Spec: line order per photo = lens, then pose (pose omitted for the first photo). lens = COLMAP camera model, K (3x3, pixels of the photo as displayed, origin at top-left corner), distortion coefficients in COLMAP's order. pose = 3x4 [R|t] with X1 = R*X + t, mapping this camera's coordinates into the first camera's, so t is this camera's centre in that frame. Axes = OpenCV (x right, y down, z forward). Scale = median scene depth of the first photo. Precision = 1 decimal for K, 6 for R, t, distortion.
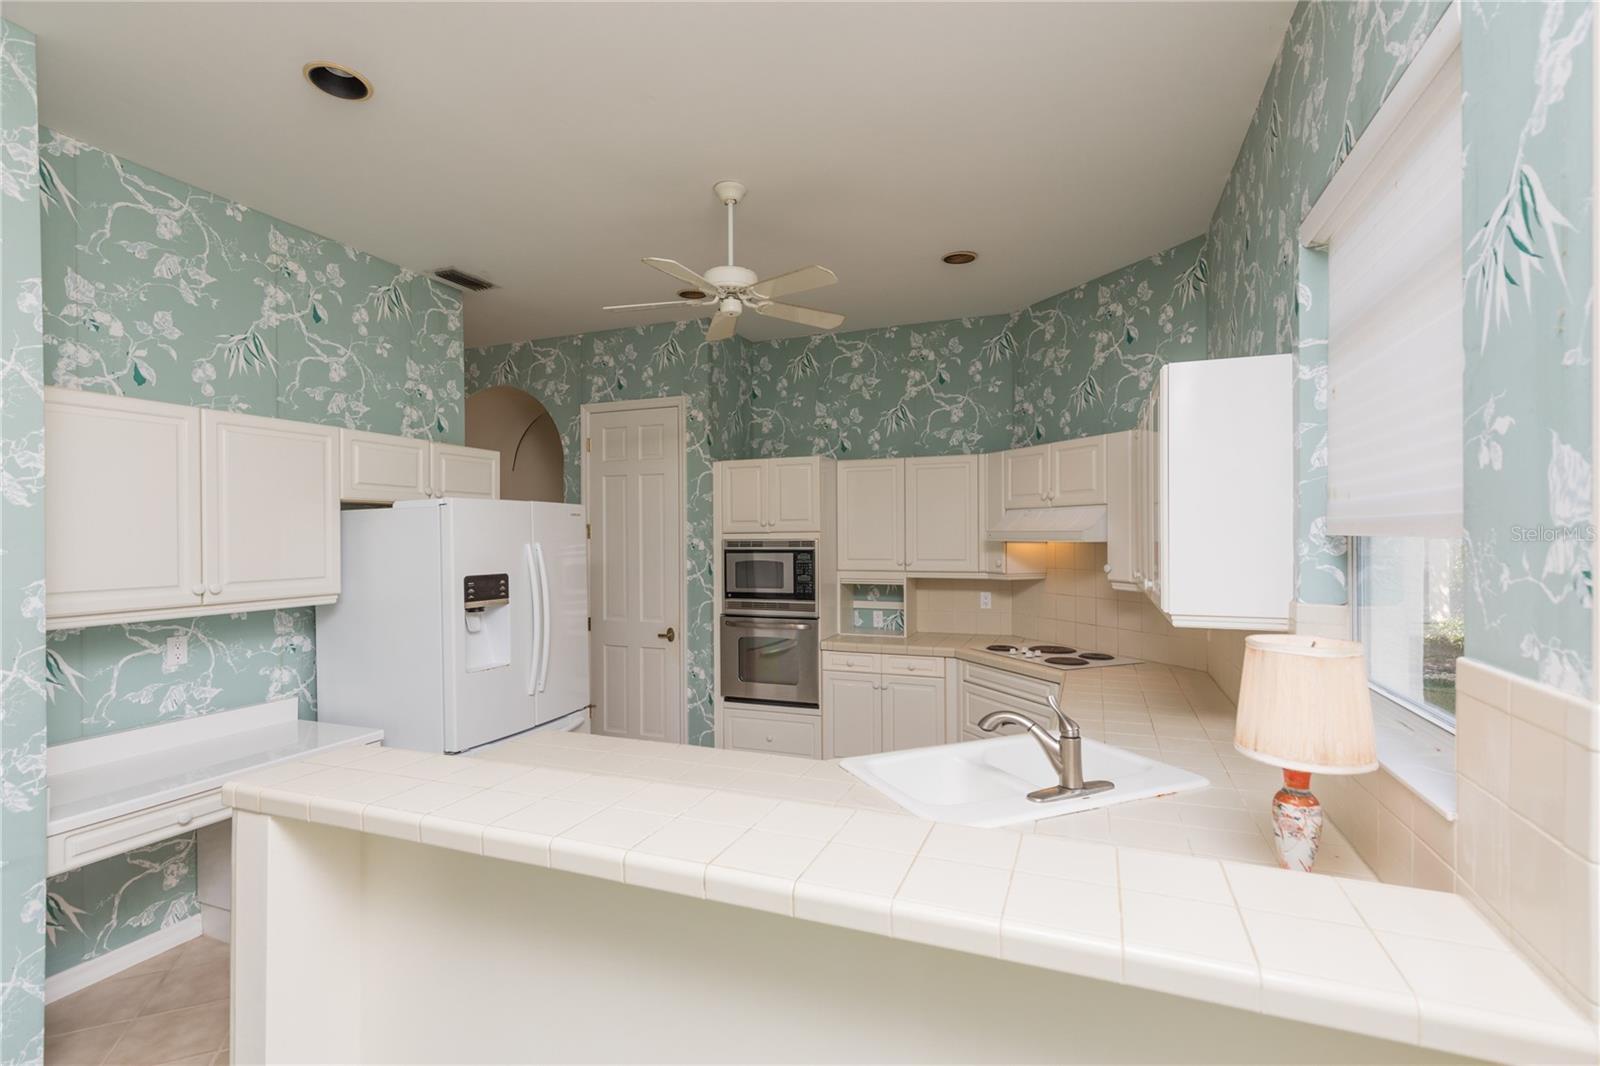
lens RADIAL K [[723.1, 0, 801.5], [0, 723.1, 531.7], [0, 0, 1]] dist [0.009211, -0.001984]
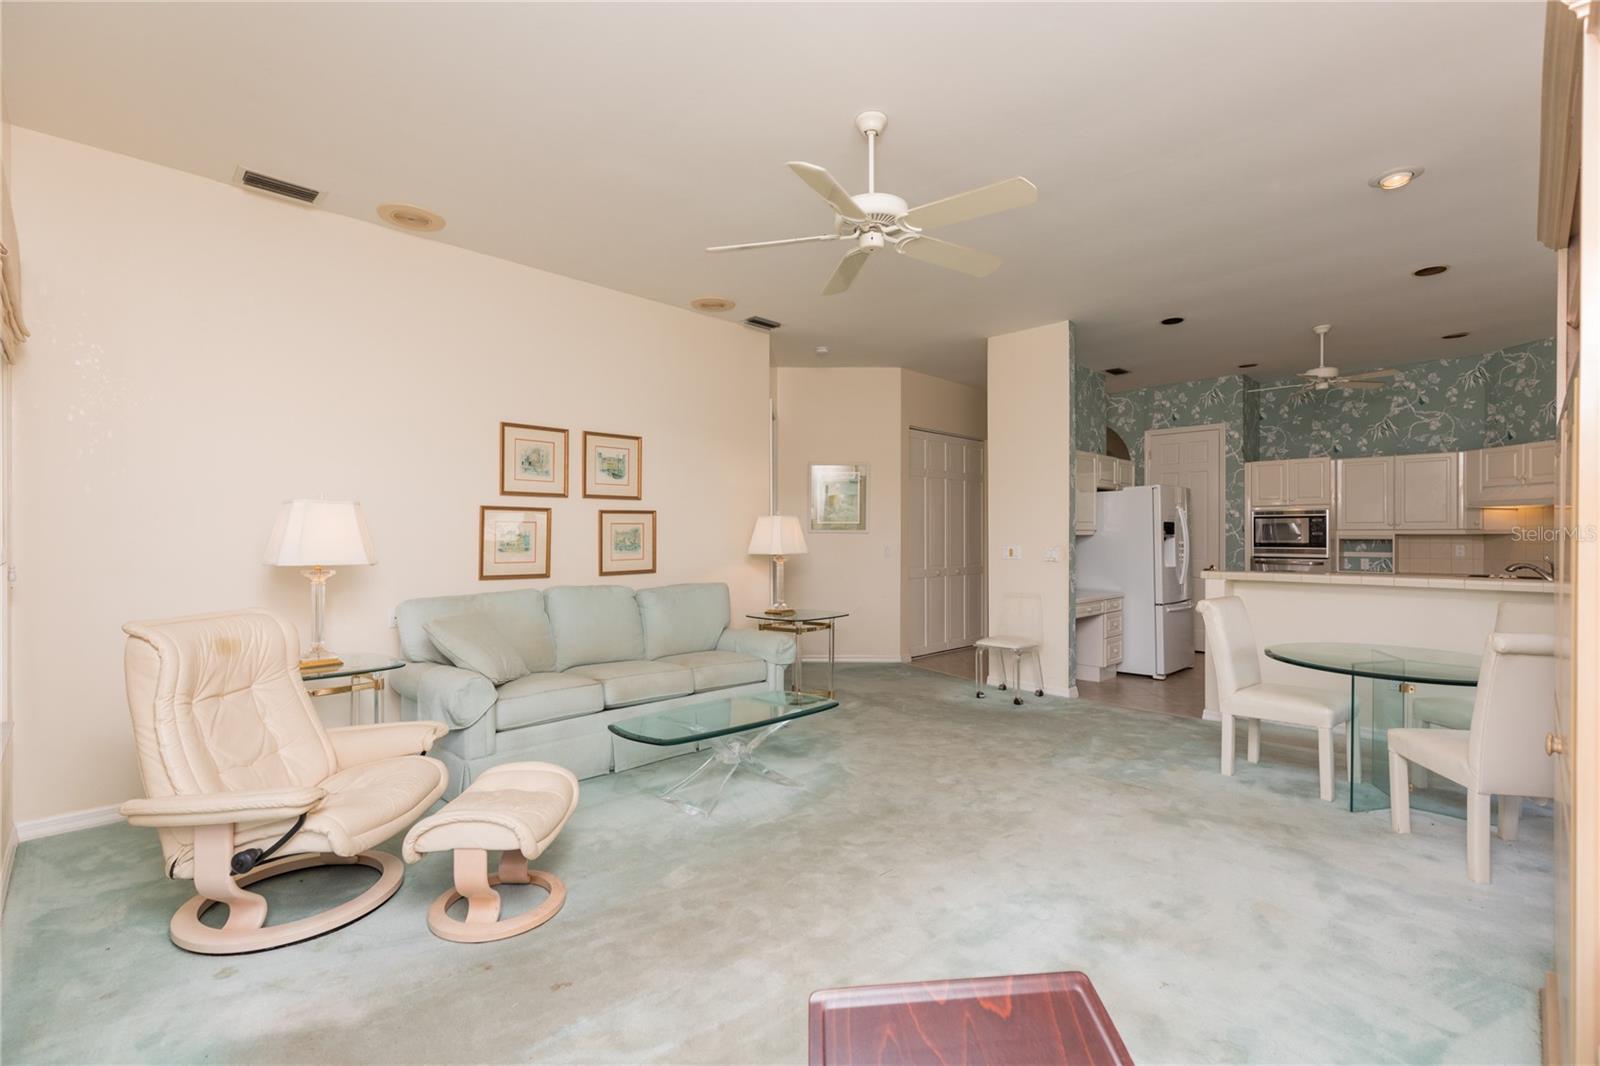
lens RADIAL K [[723.1, 0, 807.2], [0, 723.1, 533.6], [0, 0, 1]] dist [0.009211, -0.001984]
pose [[0.918496, 0.005739, -0.395387, -0.384344], [-0.004758, 0.999983, 0.003463, 0.061931], [0.395401, -0.001300, 0.918508, -0.892881]]
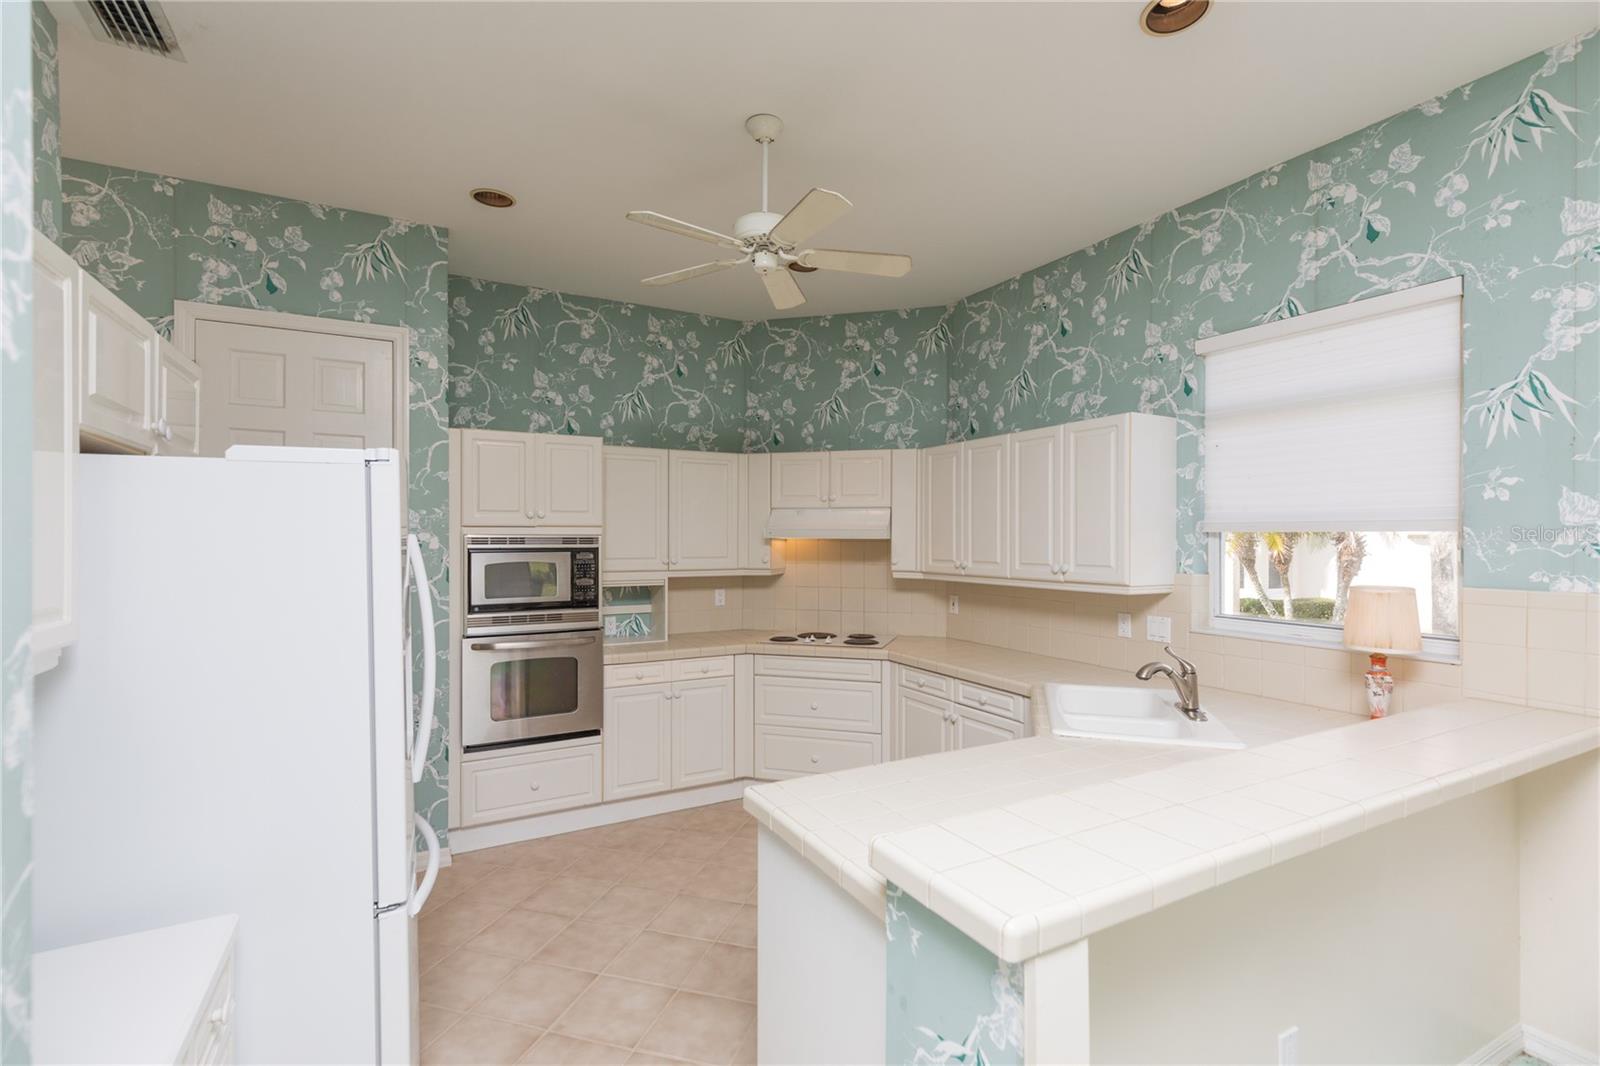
lens RADIAL K [[723.1, 0, 809.1], [0, 723.1, 532.4], [0, 0, 1]] dist [0.009211, -0.001984]
pose [[0.637626, 0.011029, 0.770267, -0.458004], [-0.009071, 0.999936, -0.006808, 0.010165], [-0.770293, -0.002646, 0.637685, 0.257858]]
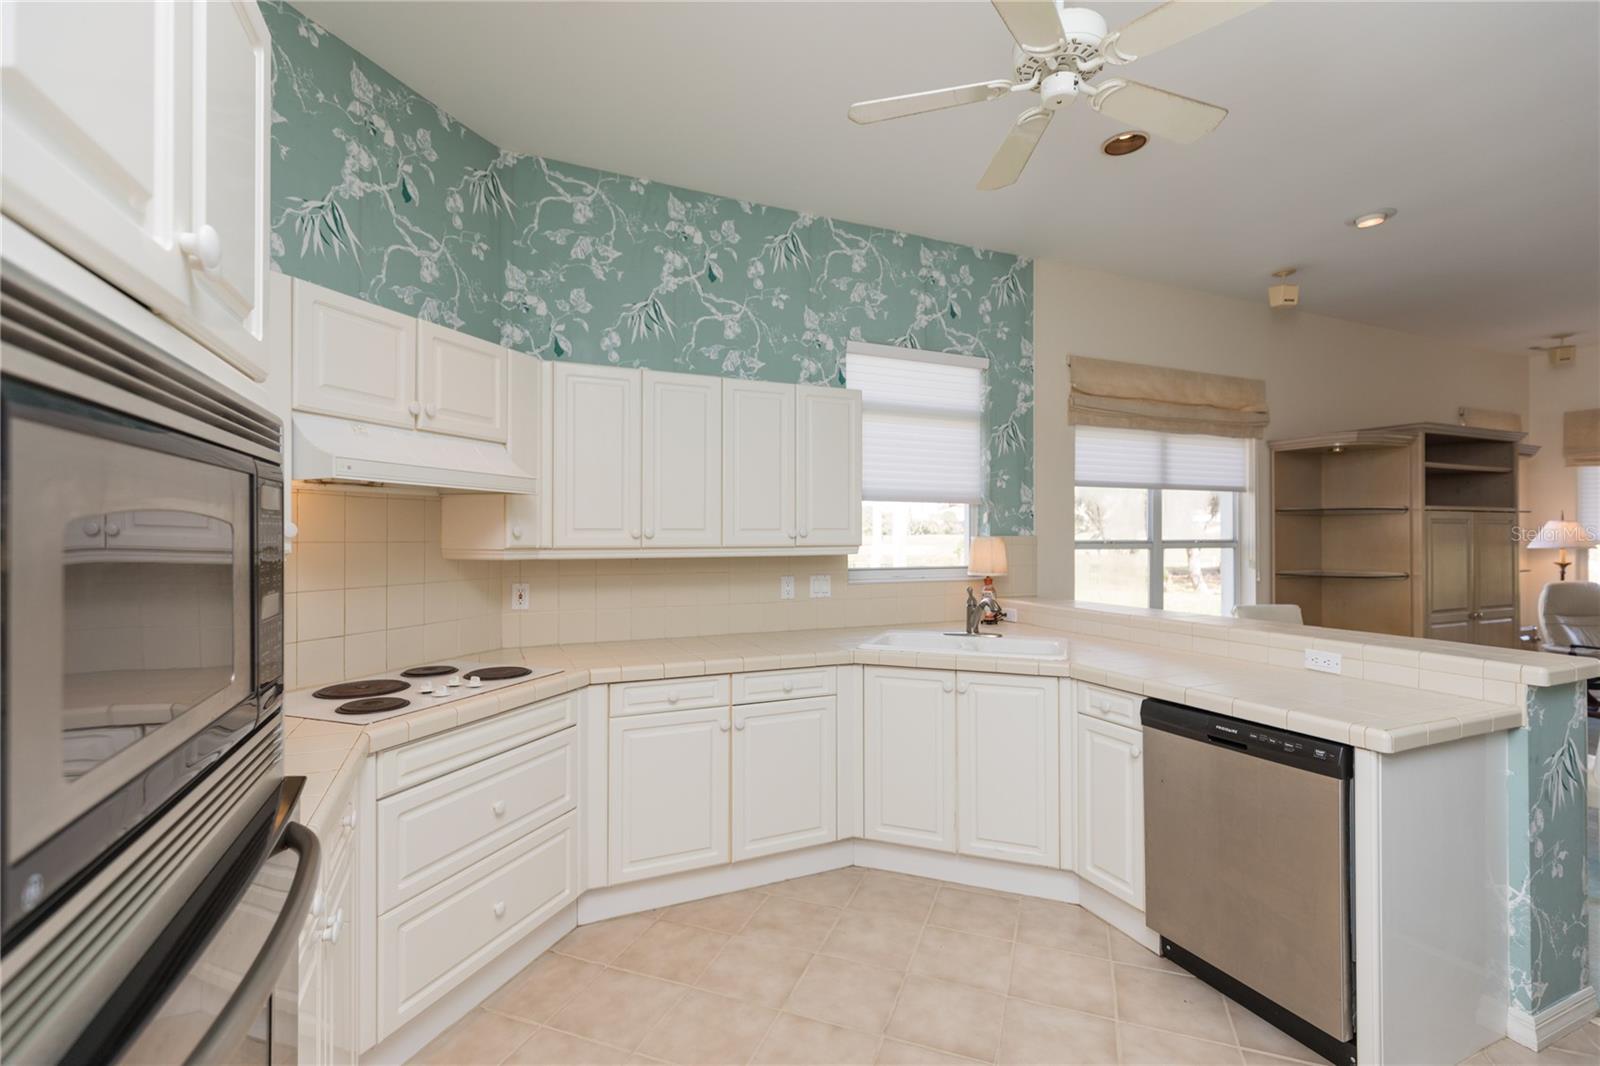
lens RADIAL K [[723.1, 0, 801.7], [0, 723.1, 525.8], [0, 0, 1]] dist [0.009211, -0.001984]
pose [[-0.717782, 0.011627, 0.696171, -0.232442], [-0.001723, 0.999828, -0.018474, 0.044342], [-0.696266, -0.014460, -0.717638, 1.009672]]
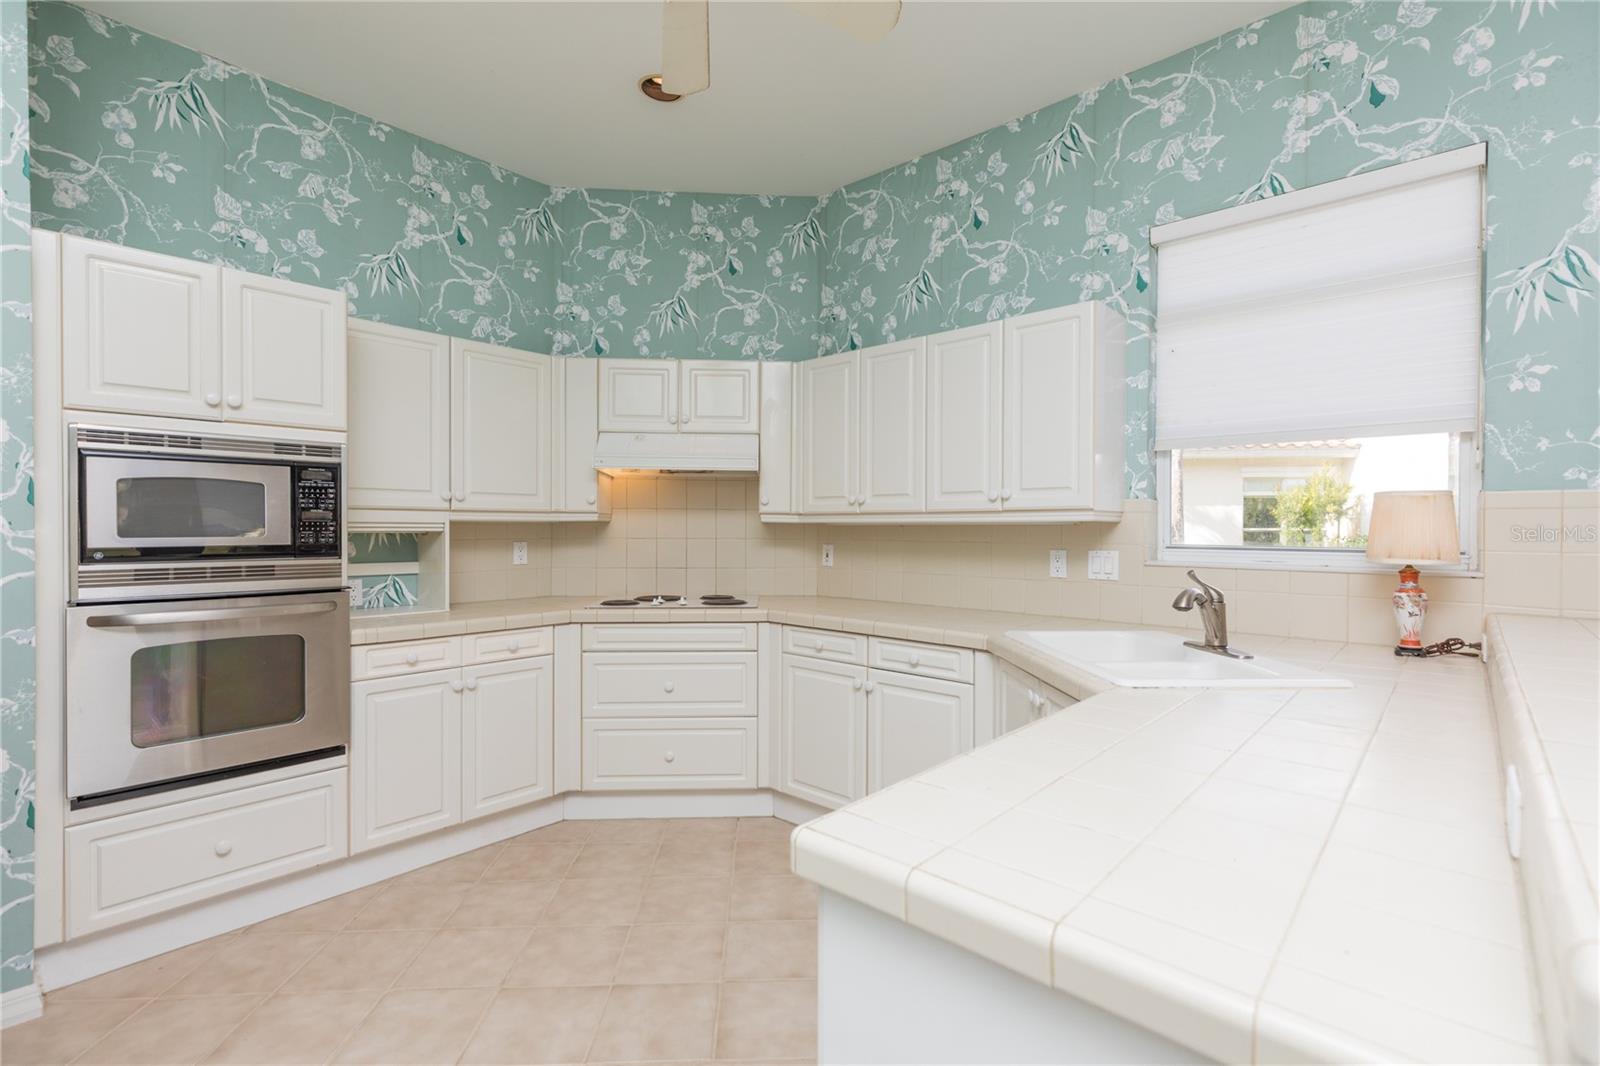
lens RADIAL K [[723.1, 0, 806.5], [0, 723.1, 529.9], [0, 0, 1]] dist [0.009211, -0.001984]
pose [[0.352529, 0.002622, 0.935797, -0.353080], [-0.010918, 0.999940, 0.001312, 0.067642], [-0.935737, -0.010679, 0.352536, 0.460521]]
